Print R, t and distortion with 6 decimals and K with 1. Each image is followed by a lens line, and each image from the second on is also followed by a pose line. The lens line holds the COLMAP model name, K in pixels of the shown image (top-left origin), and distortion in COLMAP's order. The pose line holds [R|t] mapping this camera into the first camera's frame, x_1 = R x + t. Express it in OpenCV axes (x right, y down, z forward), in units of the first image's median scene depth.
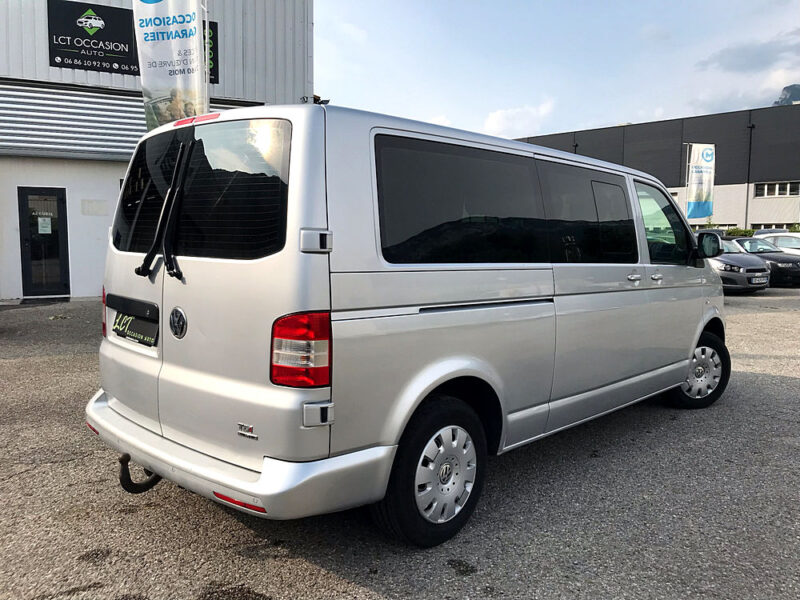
lens RADIAL K [[660.1, 0, 400.0], [0, 660.1, 300.0], [0, 0, 1]] dist [0.023872, -0.012535]
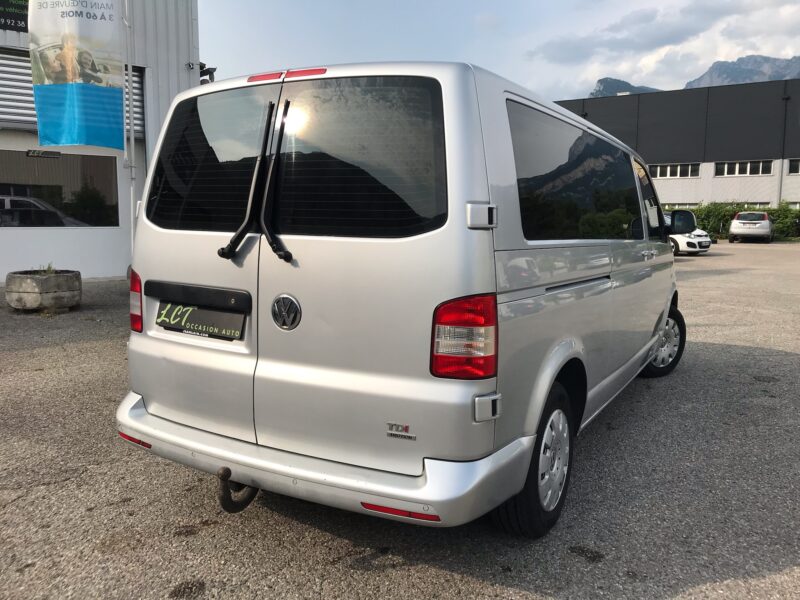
lens RADIAL K [[660.1, 0, 400.0], [0, 660.1, 300.0], [0, 0, 1]] dist [0.023872, -0.012535]
pose [[0.973415, -0.029659, 0.227118, -0.333523], [0.022775, 0.999200, 0.032870, -0.005337], [-0.227912, -0.026823, 0.973312, 0.111257]]
